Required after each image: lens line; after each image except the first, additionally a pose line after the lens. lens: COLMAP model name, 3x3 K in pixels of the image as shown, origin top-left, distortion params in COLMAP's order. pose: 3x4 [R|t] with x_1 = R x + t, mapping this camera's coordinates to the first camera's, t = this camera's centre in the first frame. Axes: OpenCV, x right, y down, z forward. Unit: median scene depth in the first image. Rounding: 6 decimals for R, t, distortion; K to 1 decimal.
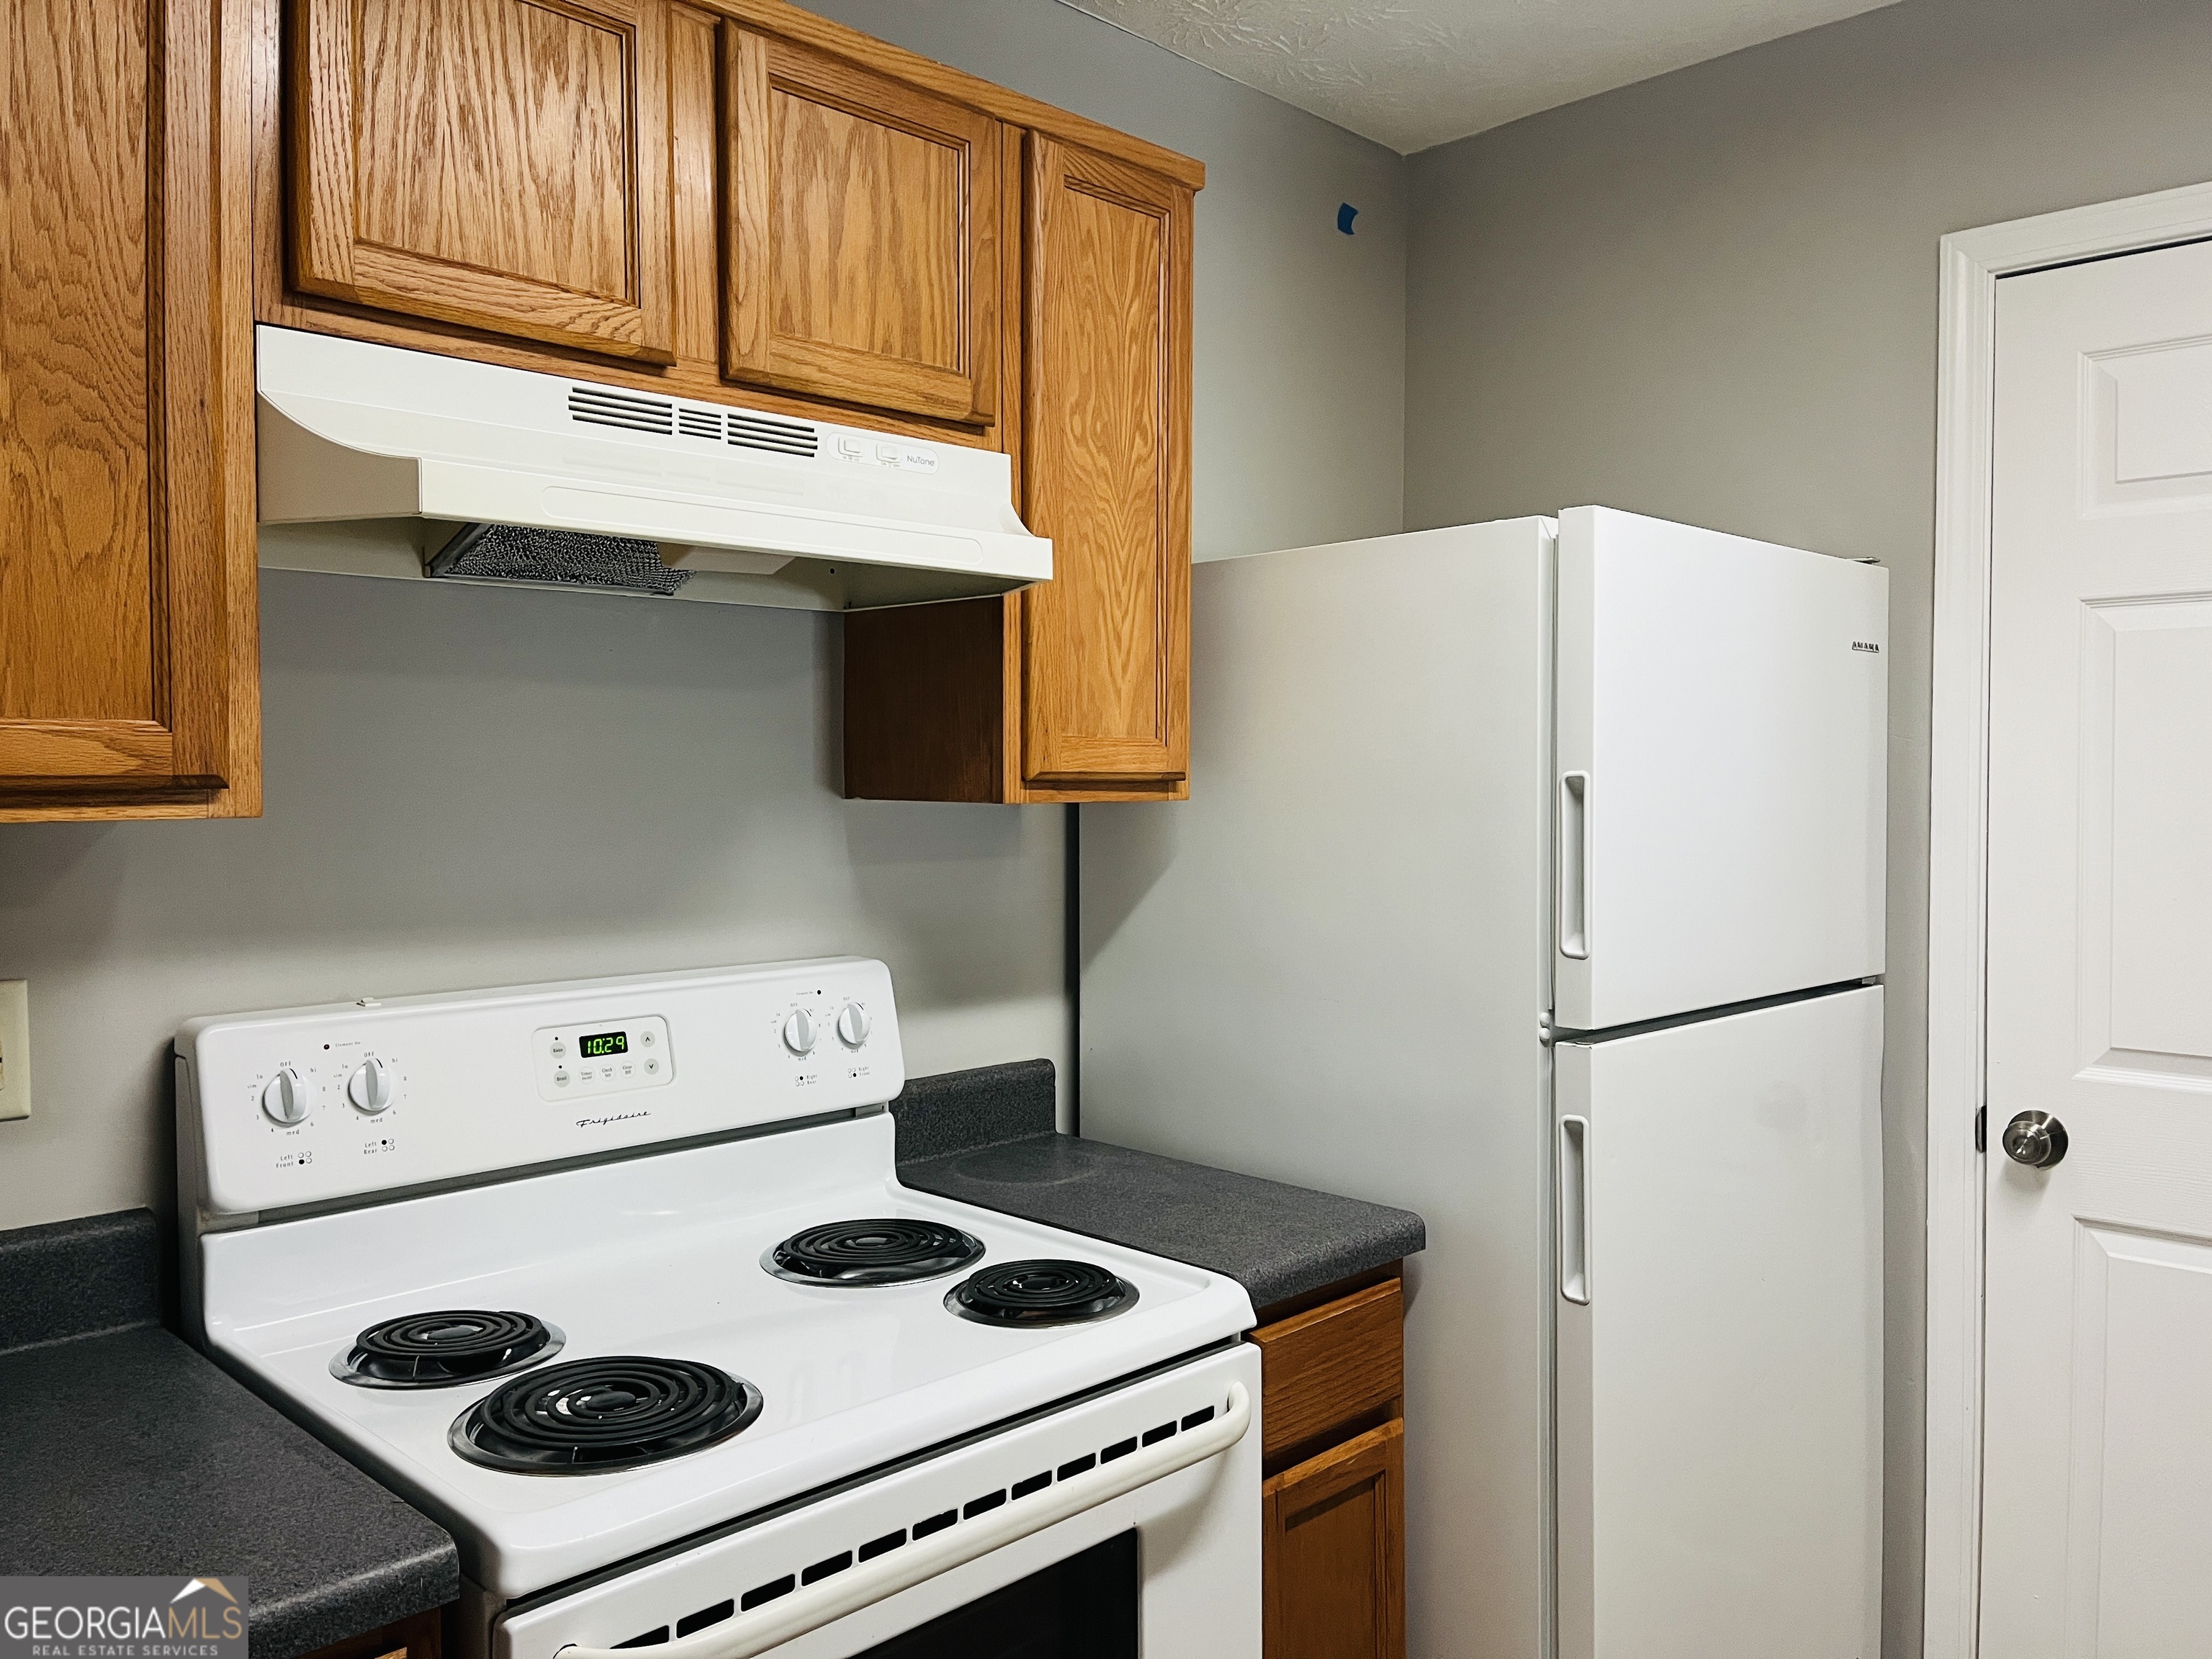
lens RADIAL K [[1683.6, 0, 1117.8], [0, 1683.6, 818.6], [0, 0, 1]] dist [0.071048, -0.081926]
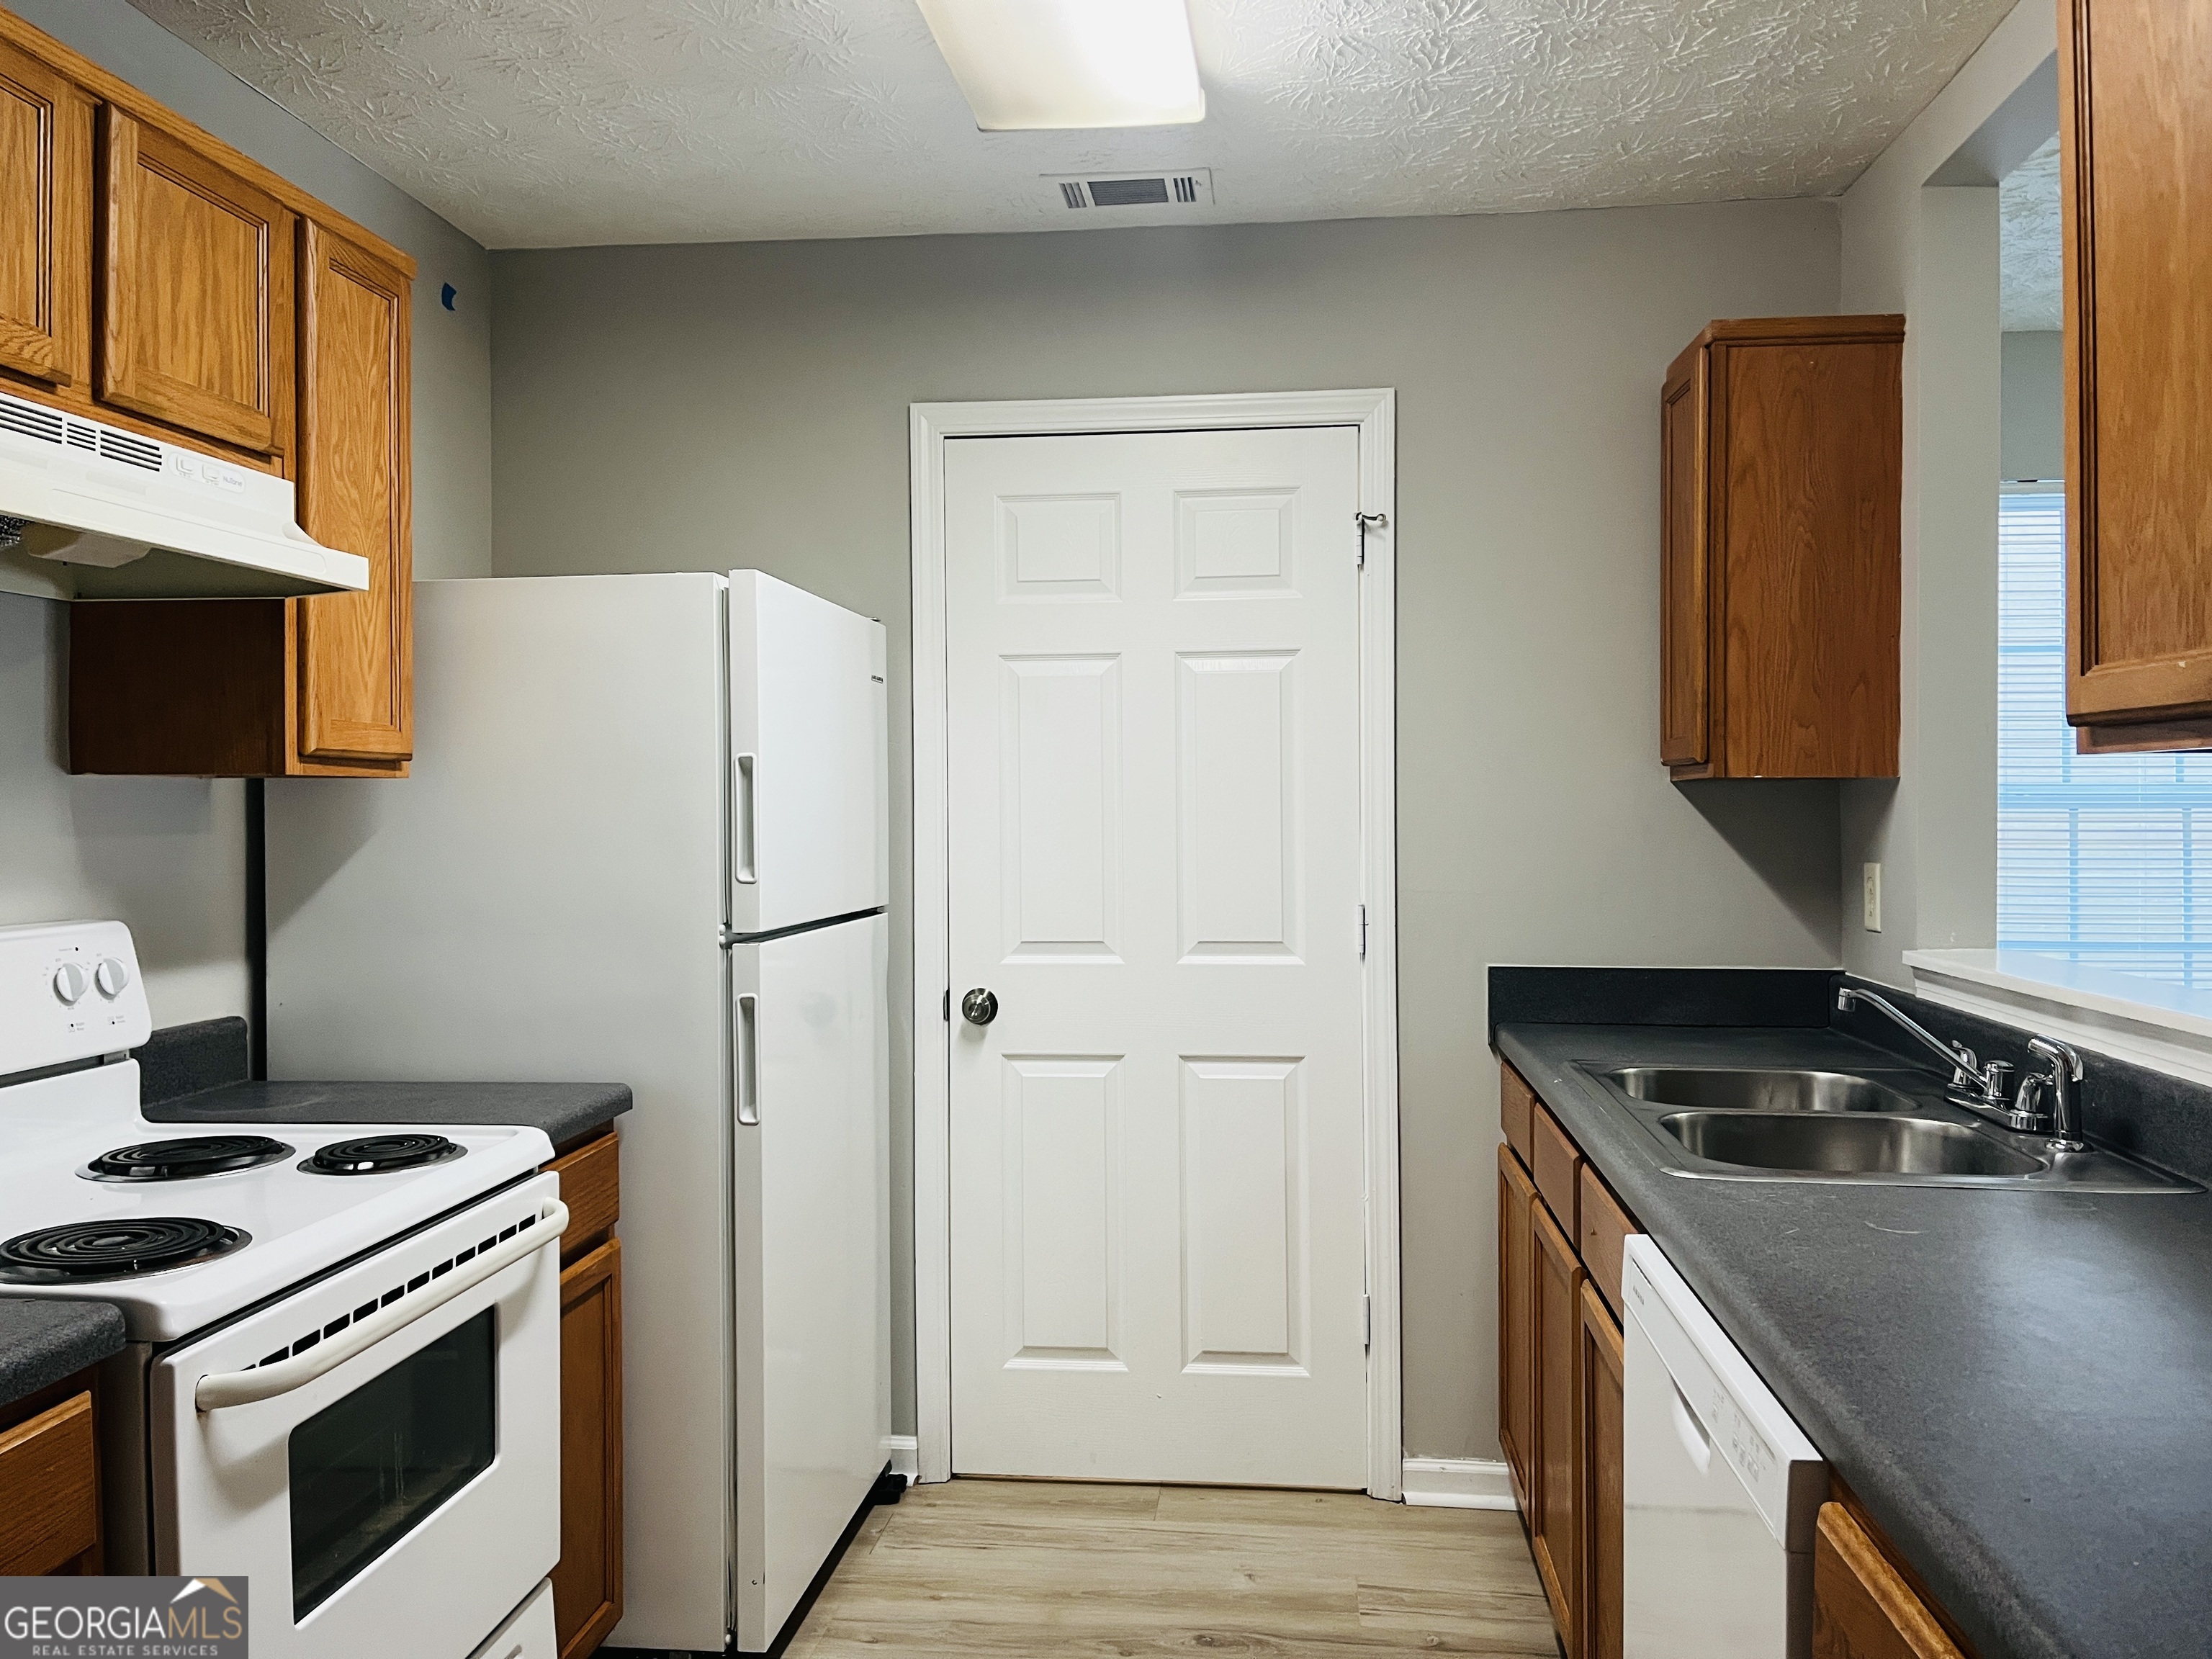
lens RADIAL K [[1683.6, 0, 1117.8], [0, 1683.6, 818.6], [0, 0, 1]] dist [0.071048, -0.081926]
pose [[0.778652, -0.008048, 0.627405, -0.373831], [0.020852, 0.999697, -0.013054, 0.051281], [-0.627110, 0.023247, 0.778584, -0.305169]]
